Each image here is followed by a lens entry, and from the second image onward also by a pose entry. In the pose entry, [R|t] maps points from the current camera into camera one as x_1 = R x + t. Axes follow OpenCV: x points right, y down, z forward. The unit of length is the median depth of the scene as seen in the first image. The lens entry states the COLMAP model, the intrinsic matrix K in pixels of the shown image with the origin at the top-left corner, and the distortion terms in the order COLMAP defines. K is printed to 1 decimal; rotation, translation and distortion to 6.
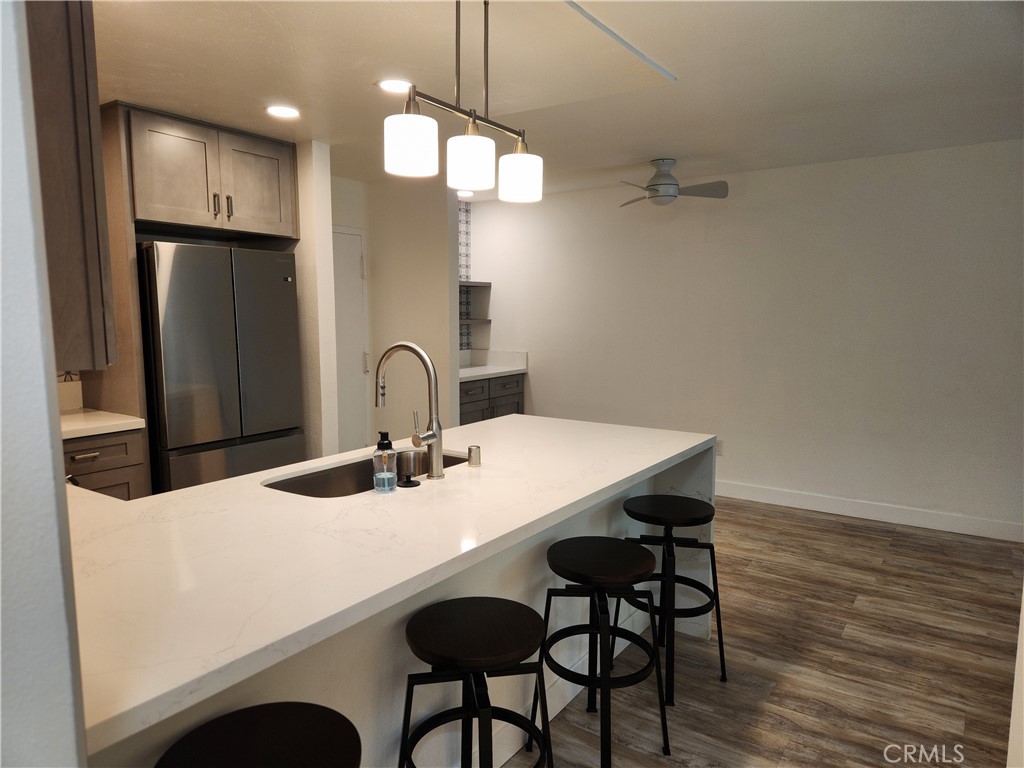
lens RADIAL K [[676.7, 0, 516.8], [0, 676.7, 390.1], [0, 0, 1]] dist [0.051339, -0.038136]
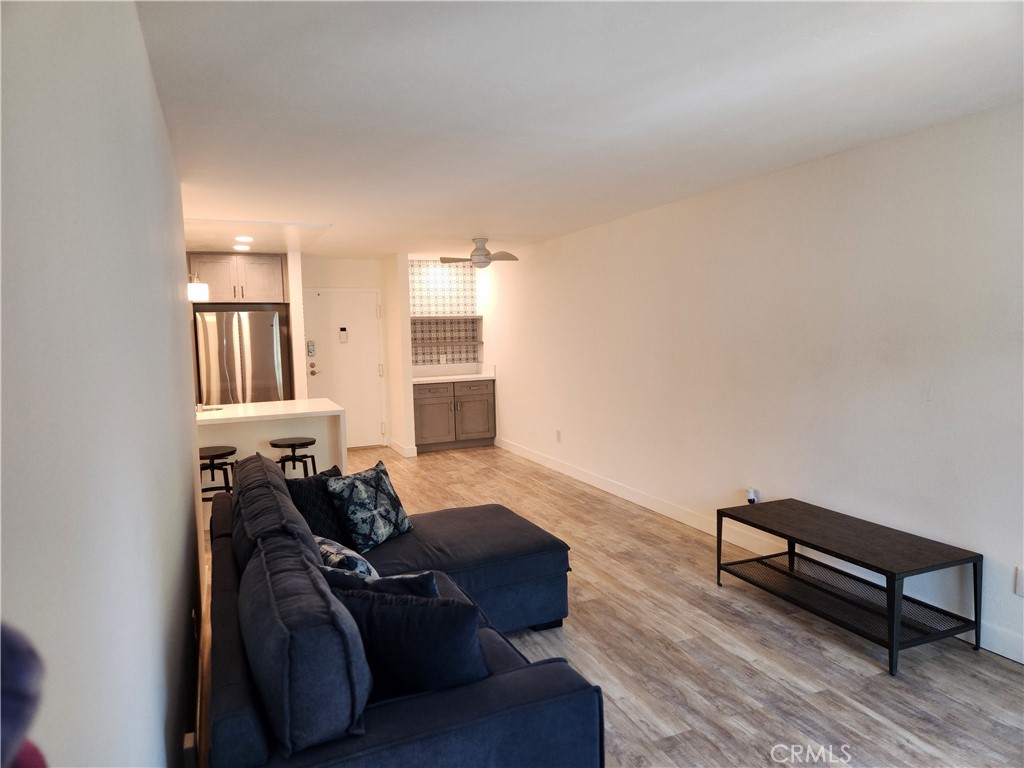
lens RADIAL K [[676.7, 0, 508.4], [0, 676.7, 380.2], [0, 0, 1]] dist [0.051339, -0.038136]
pose [[0.838475, 0.021433, -0.544519, 1.173896], [-0.039699, 0.998974, -0.021811, 0.008254], [0.543493, 0.039905, 0.838465, -0.230305]]
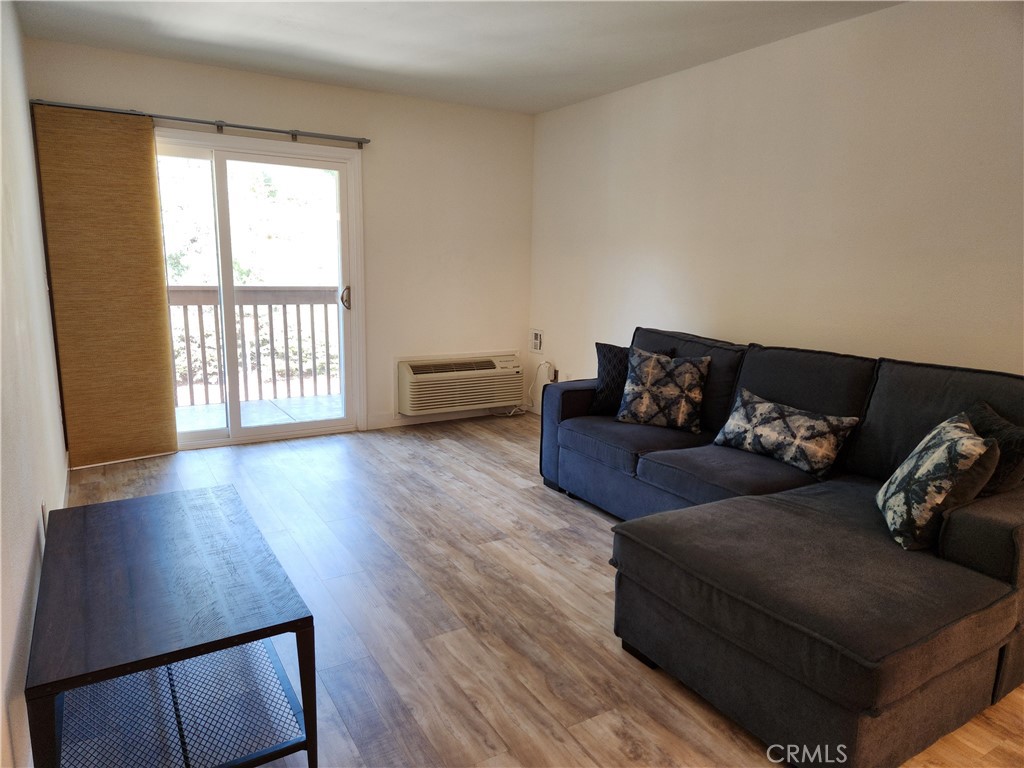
lens RADIAL K [[676.7, 0, 523.5], [0, 676.7, 382.3], [0, 0, 1]] dist [0.051339, -0.038136]
pose [[-0.912786, -0.091004, 0.398170, 0.661752], [0.031238, 0.956452, 0.290212, -0.083162], [-0.407241, 0.277339, -0.870194, 0.954855]]
